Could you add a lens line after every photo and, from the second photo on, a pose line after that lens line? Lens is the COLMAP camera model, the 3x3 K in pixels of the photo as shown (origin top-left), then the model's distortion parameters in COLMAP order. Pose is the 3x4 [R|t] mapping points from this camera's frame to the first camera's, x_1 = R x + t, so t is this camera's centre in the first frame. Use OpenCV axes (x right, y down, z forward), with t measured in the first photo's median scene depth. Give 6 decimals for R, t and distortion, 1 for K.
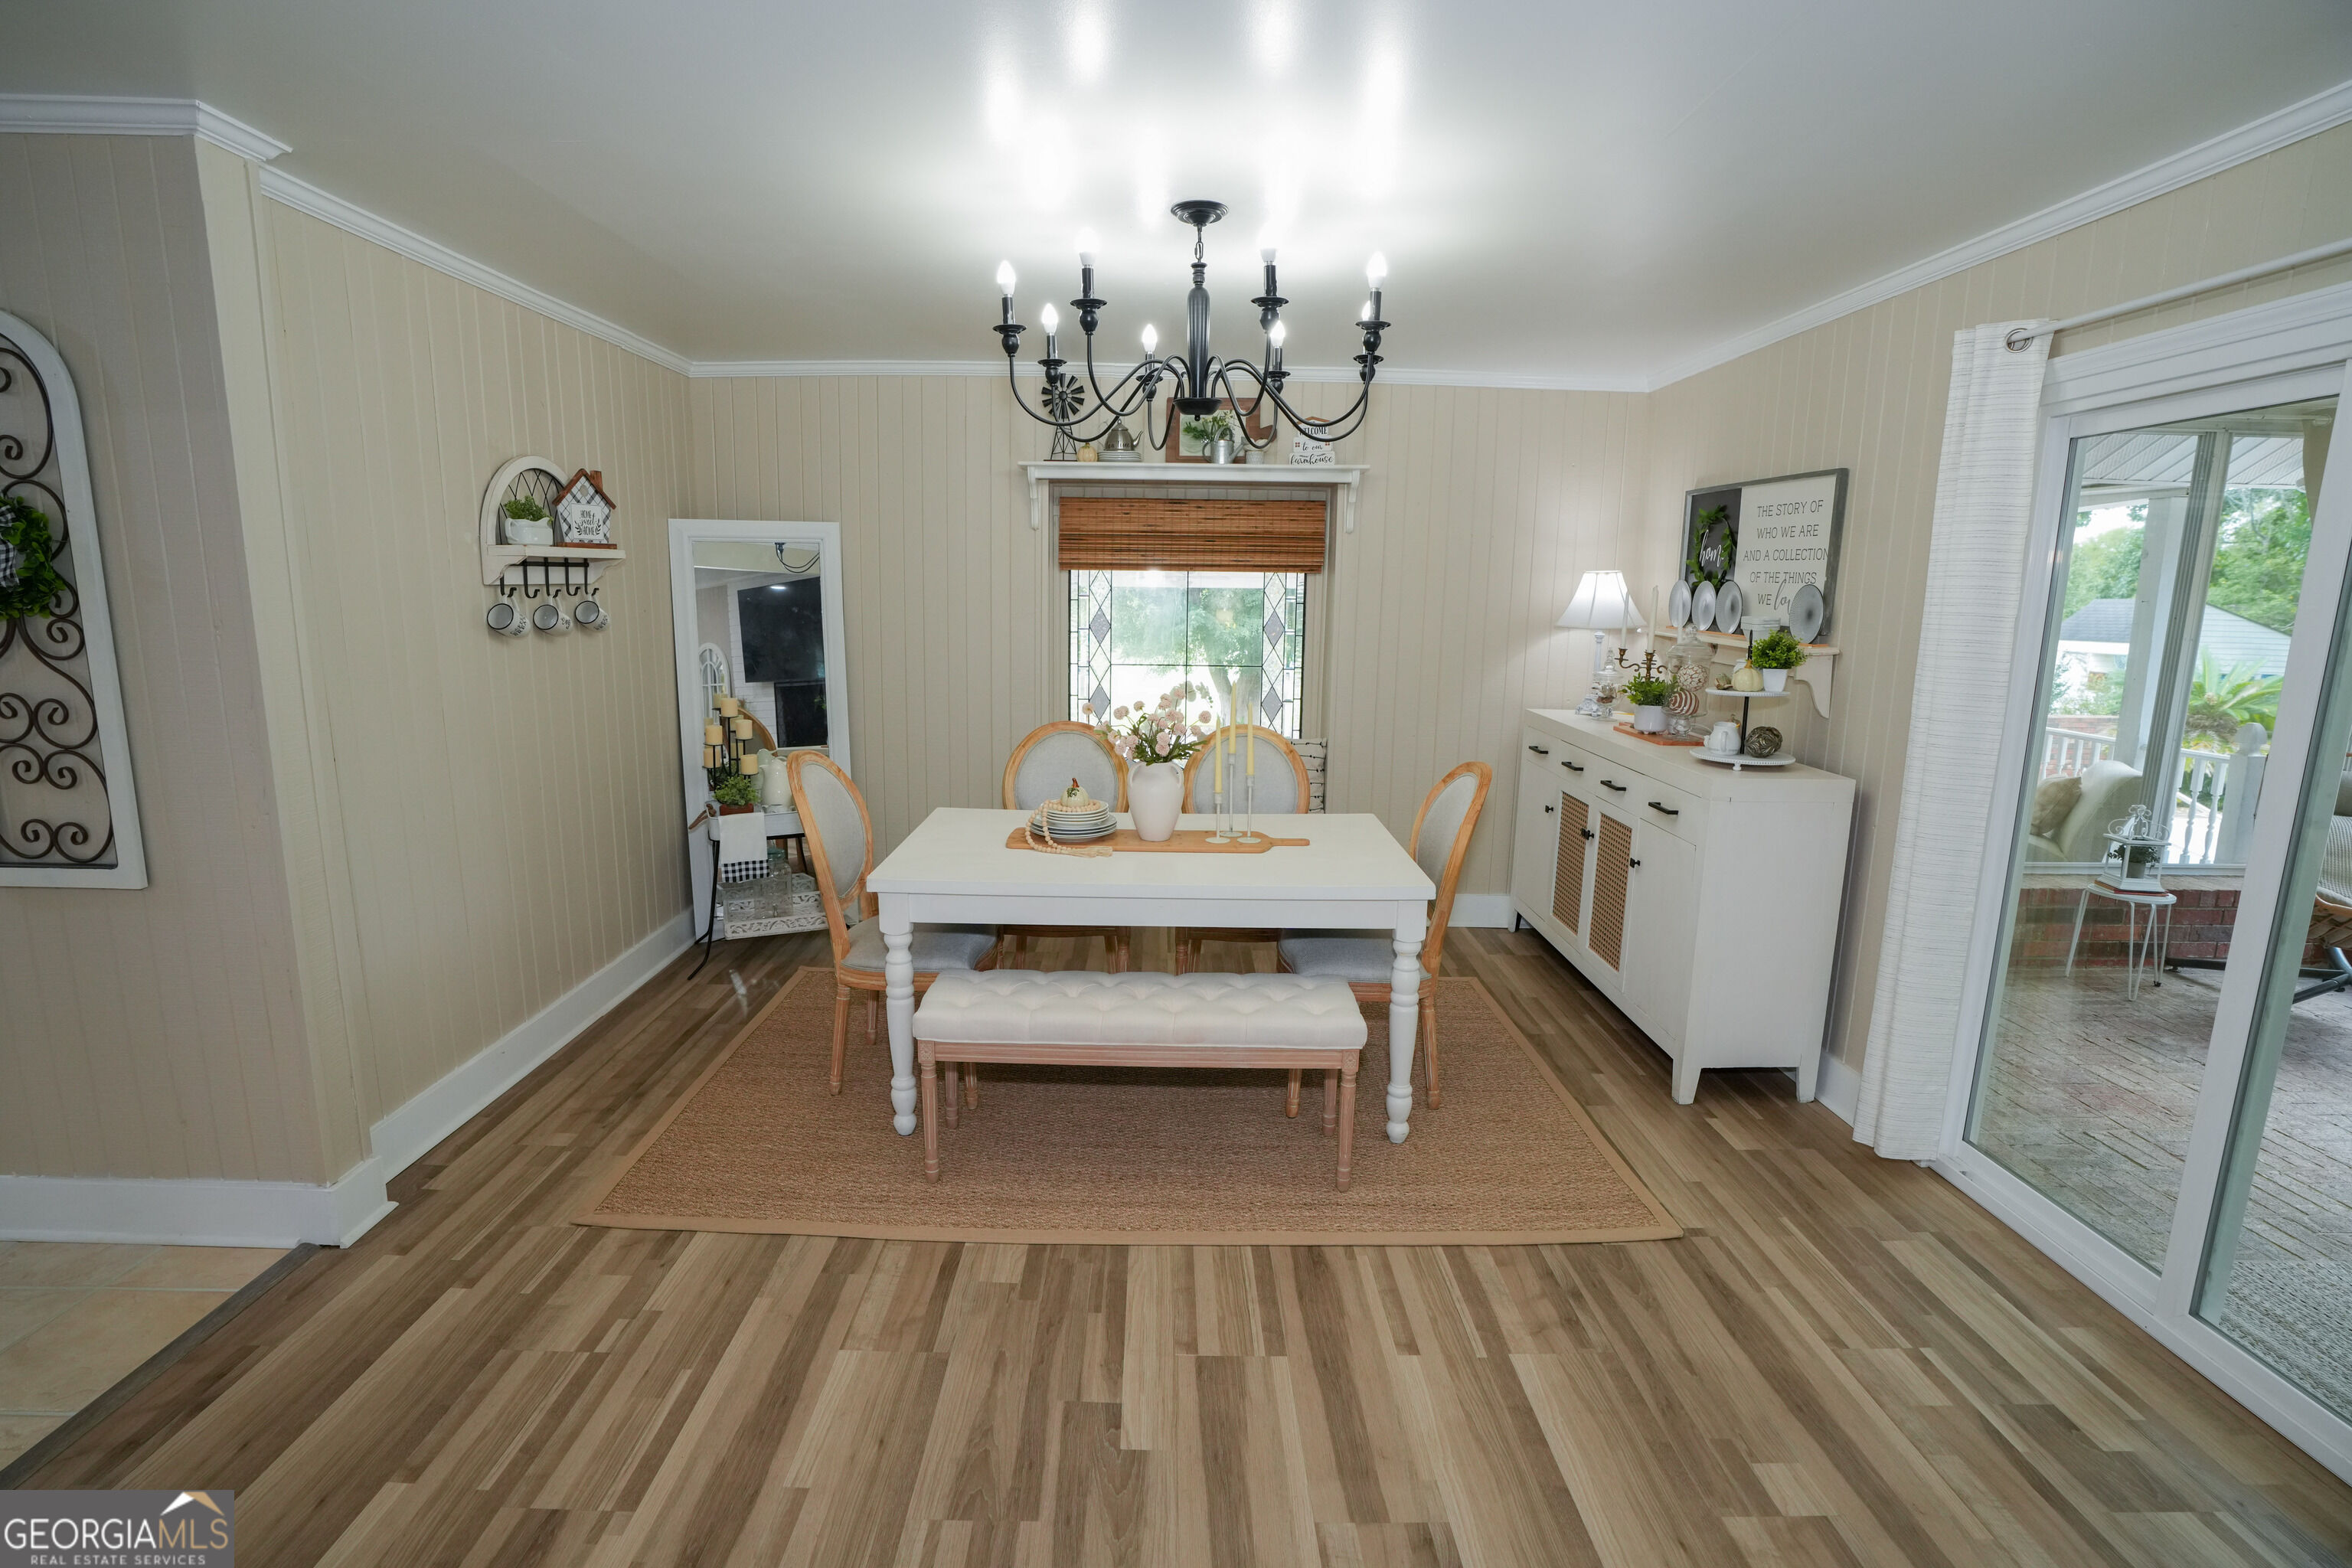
lens RADIAL K [[1085.2, 0, 1166.8], [0, 1085.2, 777.2], [0, 0, 1]] dist [-0.072211, 0.027695]
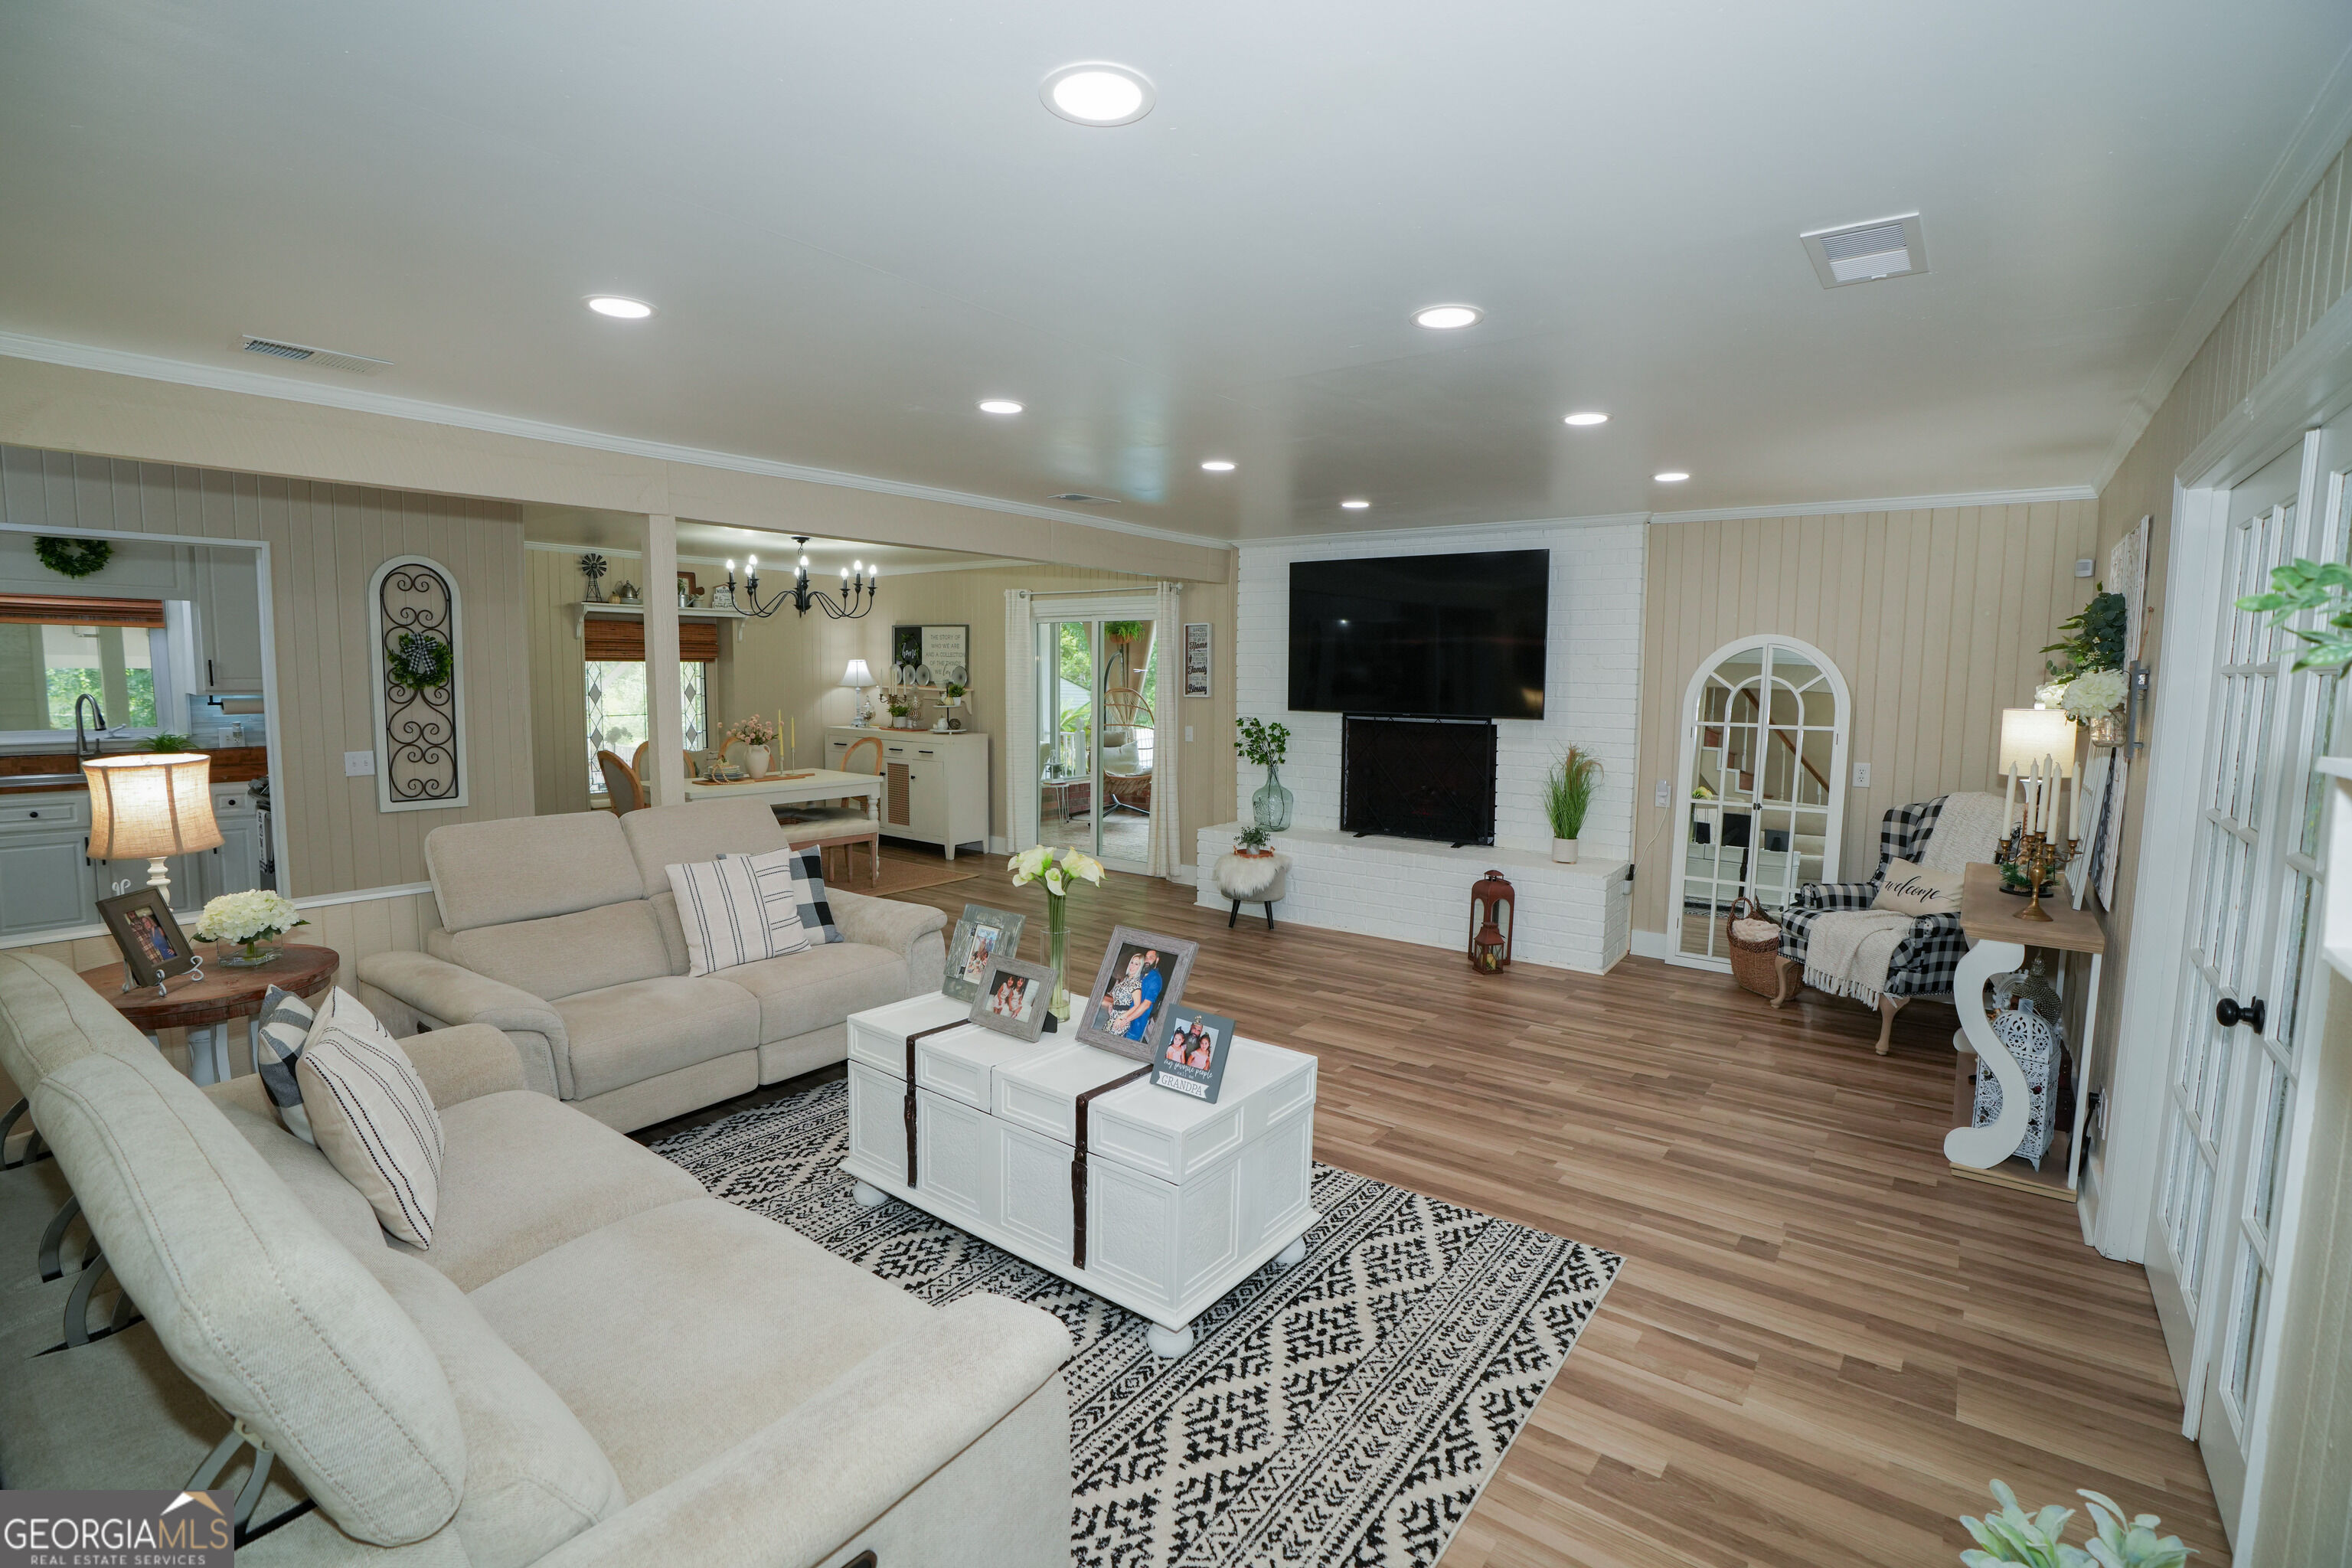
lens RADIAL K [[1085.2, 0, 1166.8], [0, 1085.2, 777.2], [0, 0, 1]] dist [-0.072211, 0.027695]
pose [[0.618050, -0.084590, 0.781575, -1.263810], [0.135873, 0.990726, -0.000219, 0.174353], [-0.774308, 0.106330, 0.623812, -1.117809]]
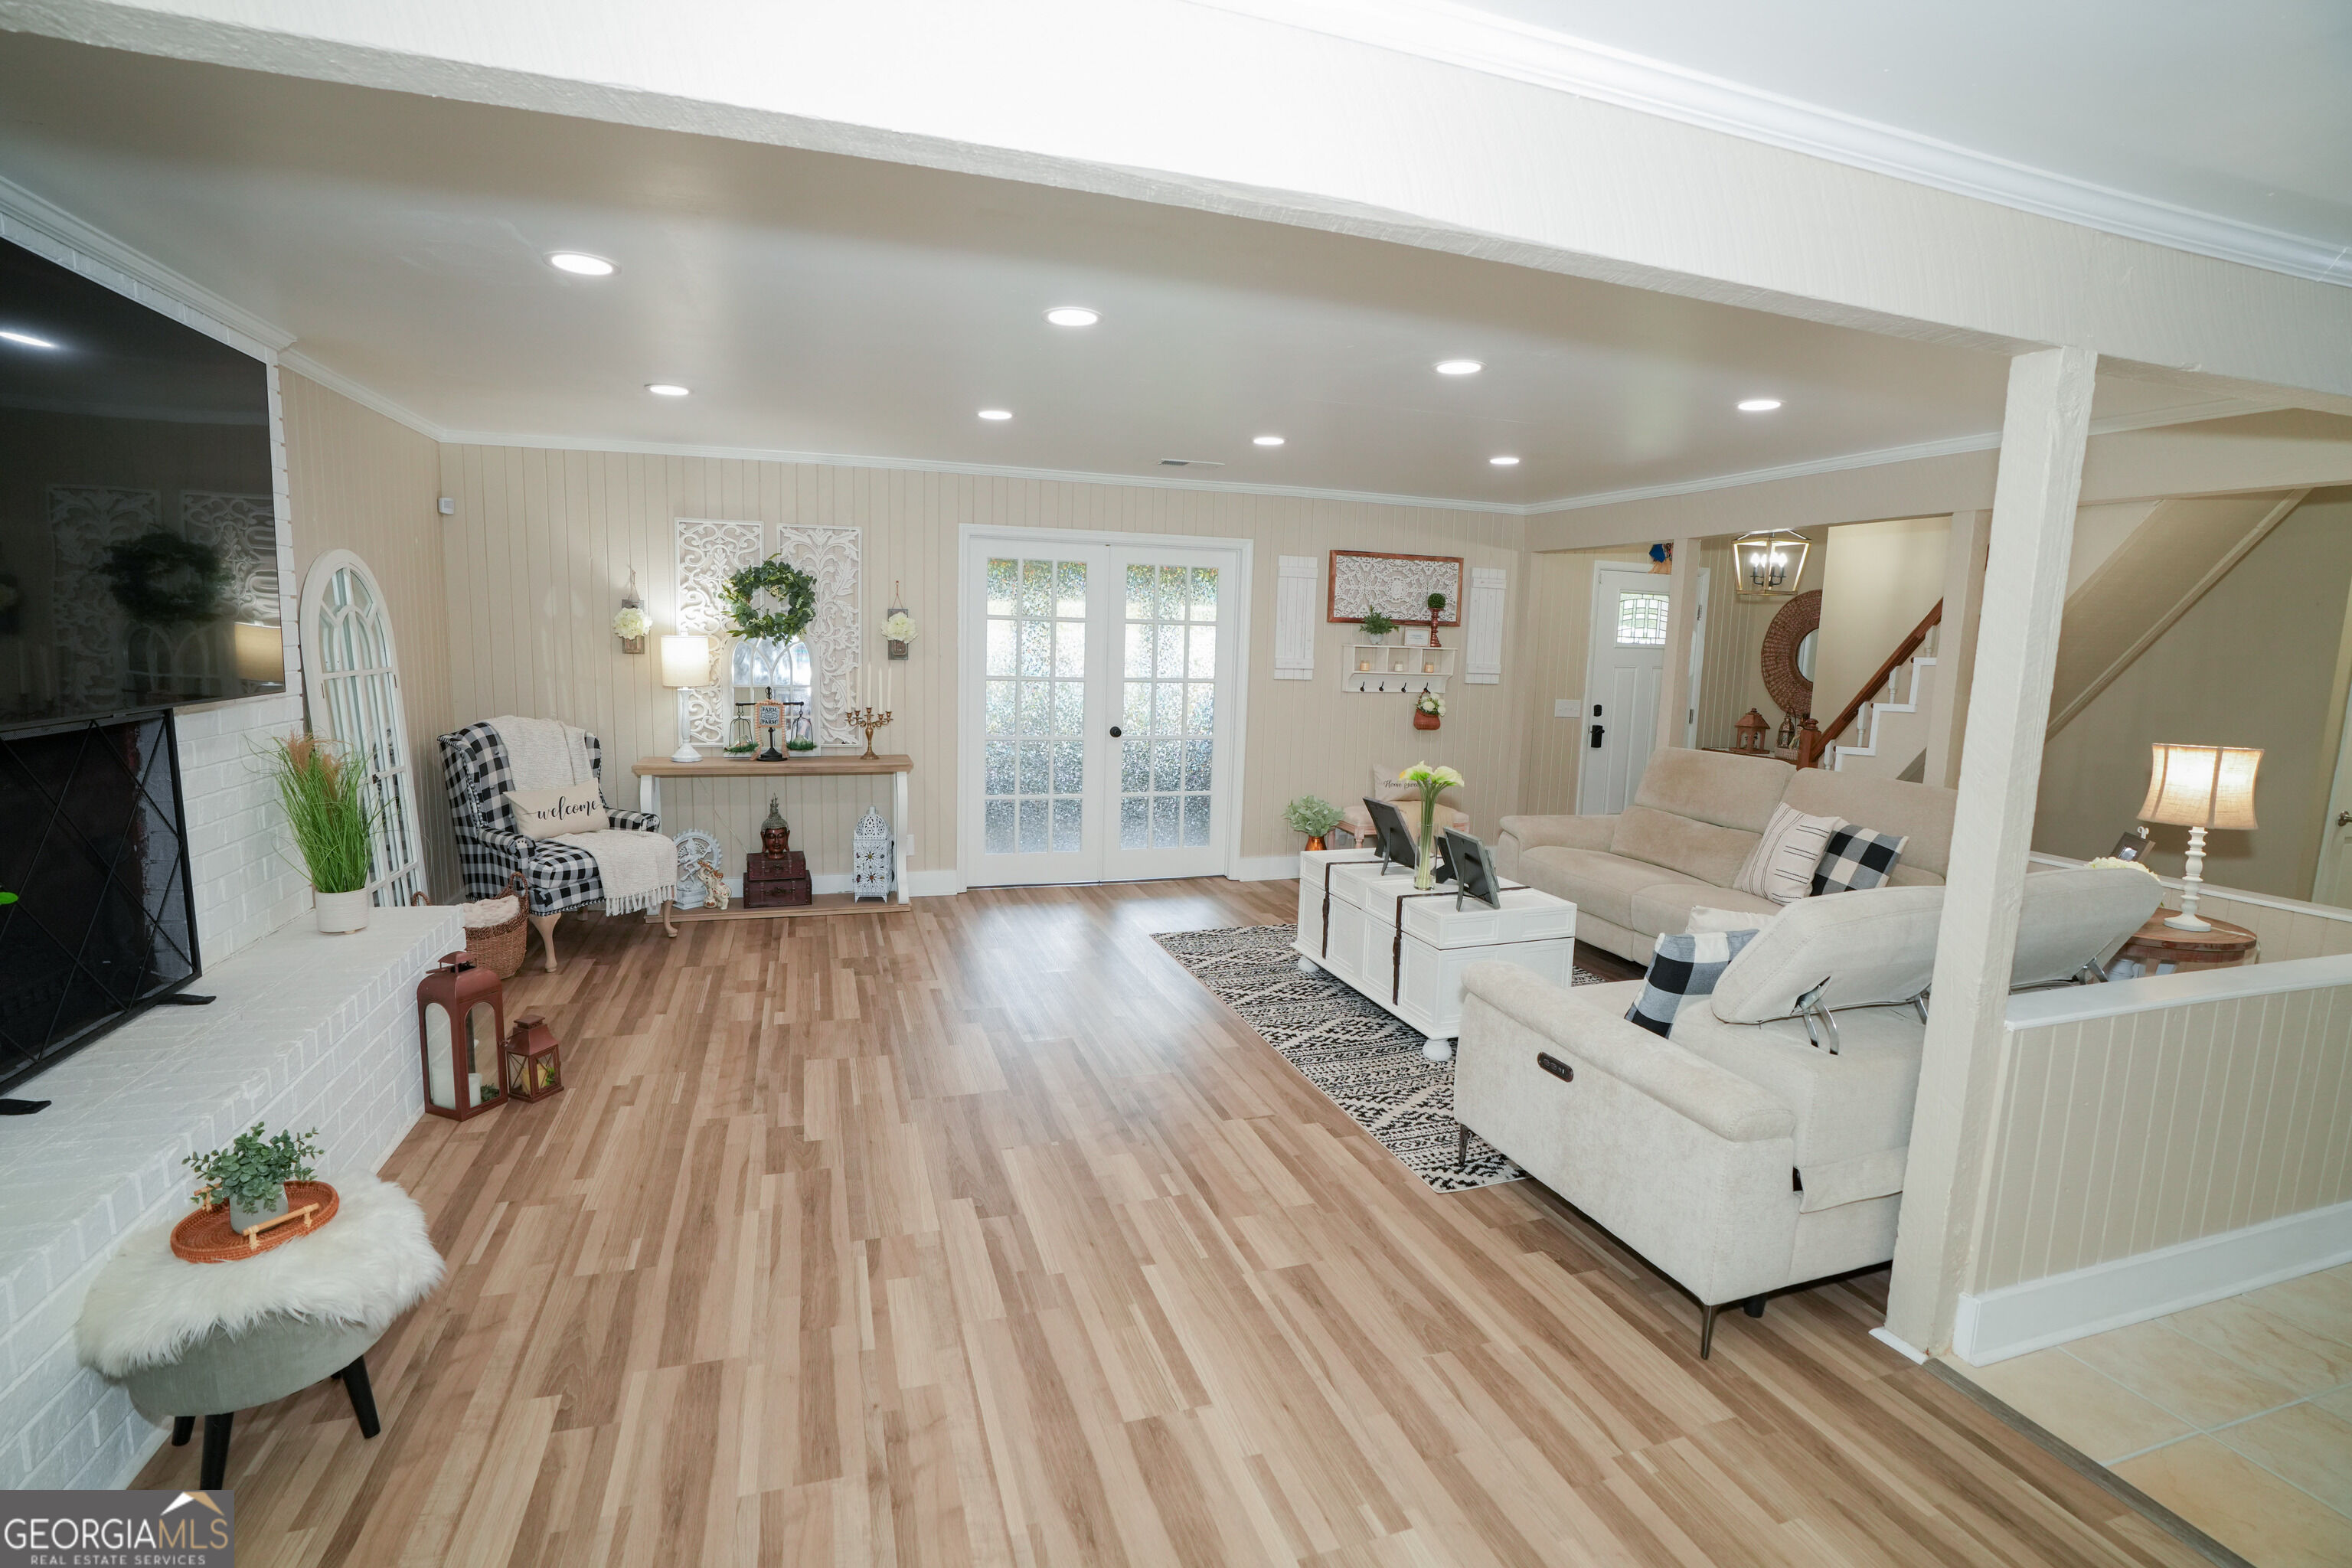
lens RADIAL K [[1085.2, 0, 1166.8], [0, 1085.2, 777.2], [0, 0, 1]] dist [-0.072211, 0.027695]
pose [[-0.953101, 0.001049, -0.302651, 0.098062], [-0.092528, 0.951105, 0.294684, -0.115693], [0.288162, 0.308867, -0.906402, 0.634095]]
